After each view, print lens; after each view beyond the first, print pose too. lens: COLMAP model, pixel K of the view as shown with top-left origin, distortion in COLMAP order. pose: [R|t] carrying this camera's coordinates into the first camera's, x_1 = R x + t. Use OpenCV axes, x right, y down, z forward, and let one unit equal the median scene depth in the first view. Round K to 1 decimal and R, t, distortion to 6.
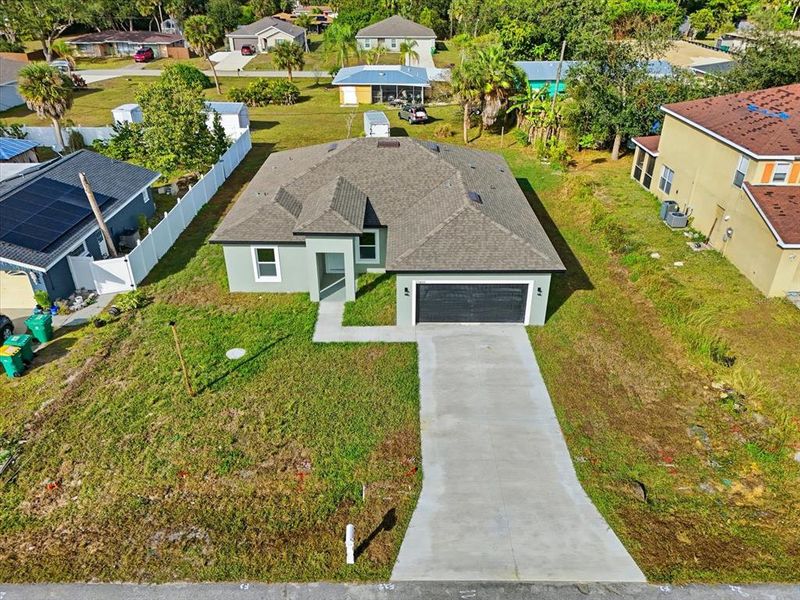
lens RADIAL K [[585.9, 0, 400.5], [0, 585.9, 304.6], [0, 0, 1]] dist [0.054231, -0.023306]
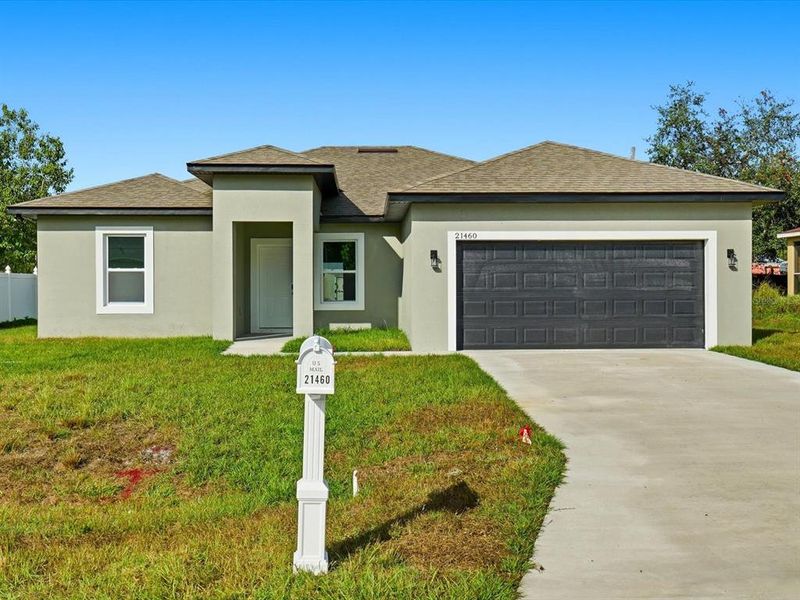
lens RADIAL K [[874.0, 0, 395.3], [0, 874.0, 298.8], [0, 0, 1]] dist [-0.003900, 0.000000]
pose [[0.999379, -0.002961, 0.035123, -0.041704], [0.019832, 0.871012, -0.490862, 0.319714], [-0.029139, 0.491253, 0.870529, 0.436602]]
